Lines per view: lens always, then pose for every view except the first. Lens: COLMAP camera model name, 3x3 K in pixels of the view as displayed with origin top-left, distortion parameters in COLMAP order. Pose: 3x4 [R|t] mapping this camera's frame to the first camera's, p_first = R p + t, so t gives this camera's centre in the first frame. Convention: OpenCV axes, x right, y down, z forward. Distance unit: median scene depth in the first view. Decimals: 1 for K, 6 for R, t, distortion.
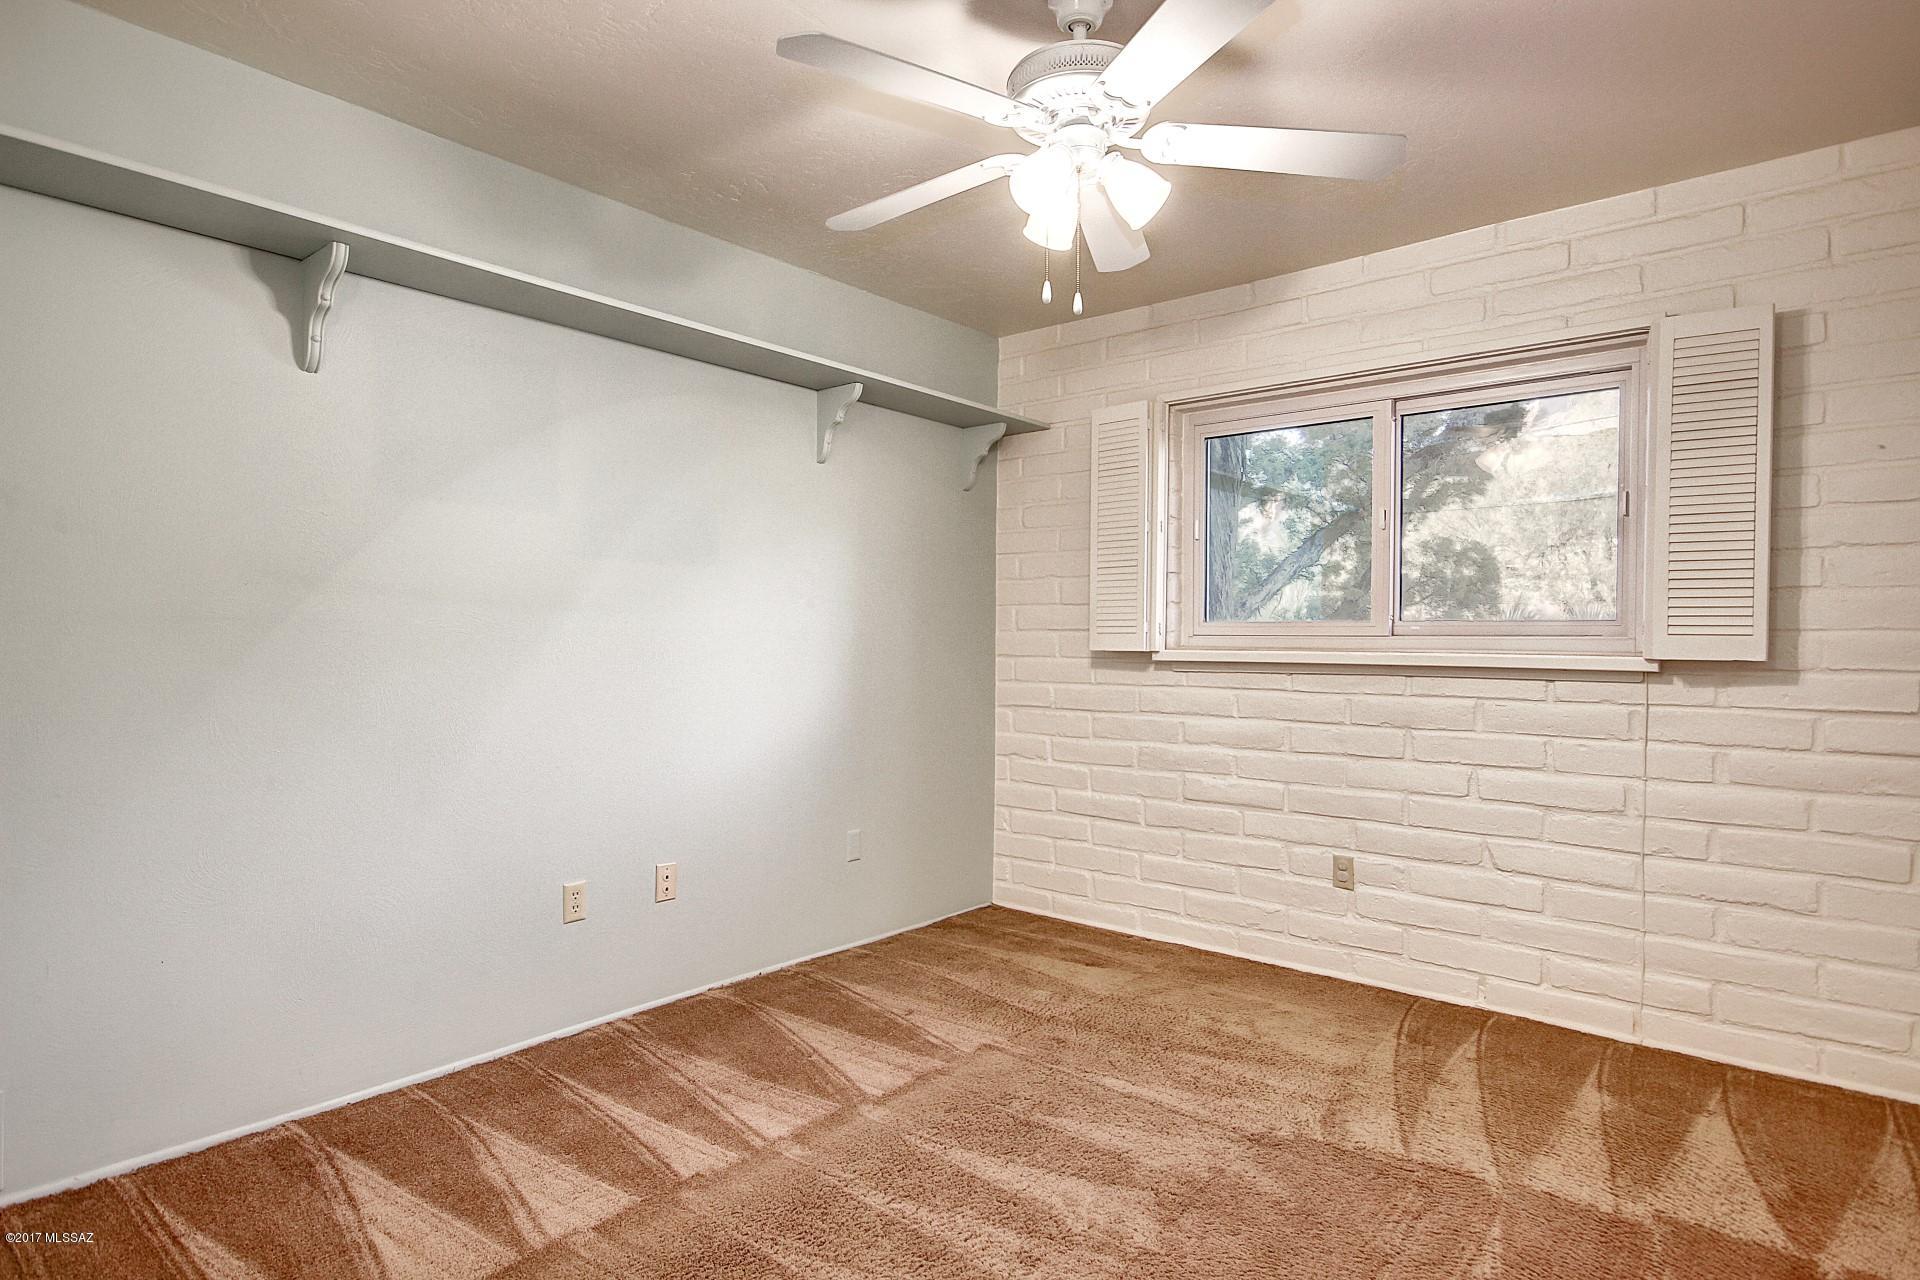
lens RADIAL K [[1008.8, 0, 960.1], [0, 1008.8, 650.3], [0, 0, 1]] dist [0.001301, 0.002741]
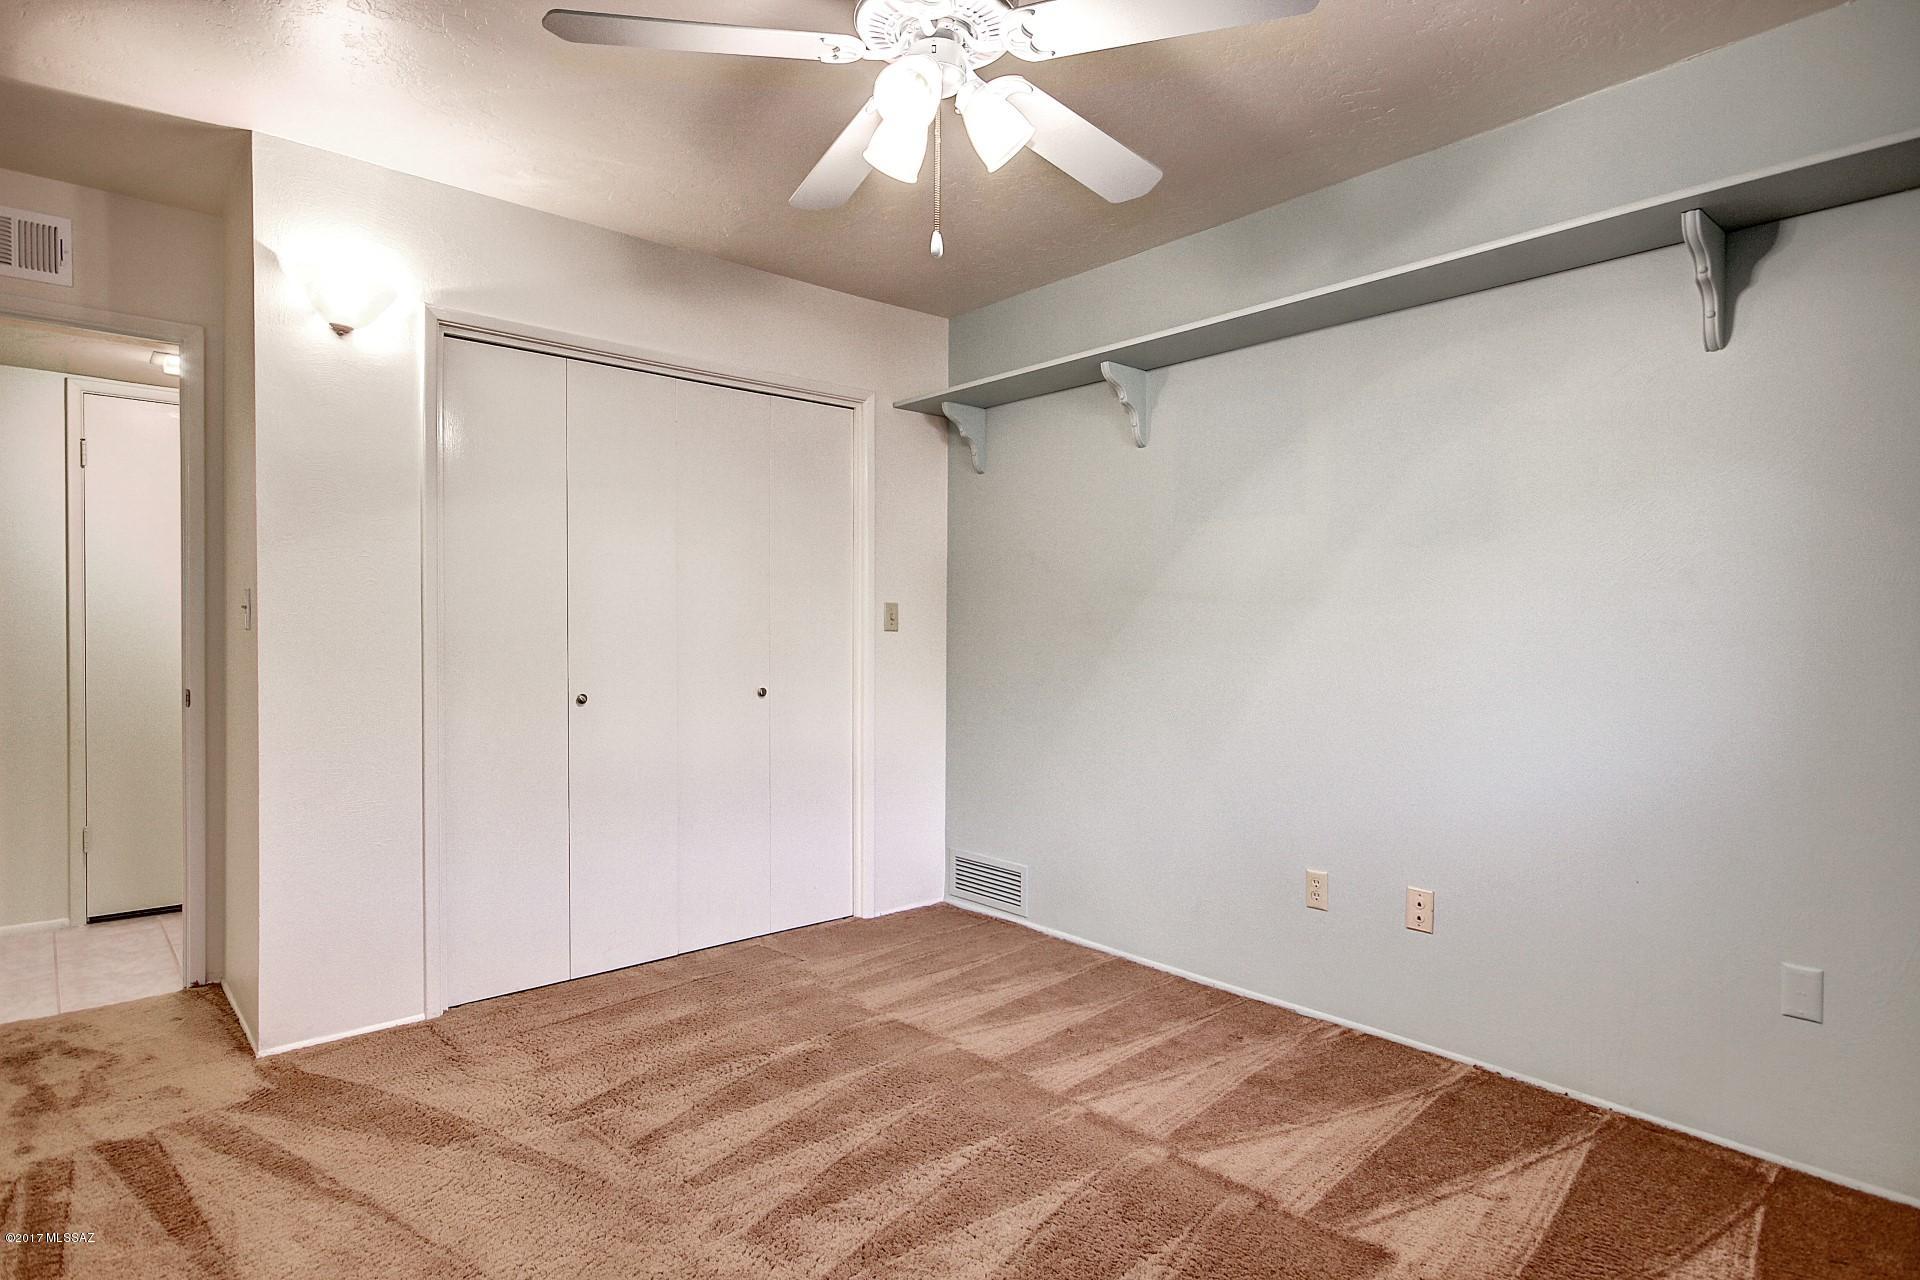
lens RADIAL K [[1008.8, 0, 939.9], [0, 1008.8, 636.1], [0, 0, 1]] dist [0.001301, 0.002741]
pose [[-0.150699, 0.001964, -0.988578, 0.681434], [-0.010764, 0.999935, 0.003628, -0.006529], [0.988521, 0.011188, -0.150669, 0.770971]]
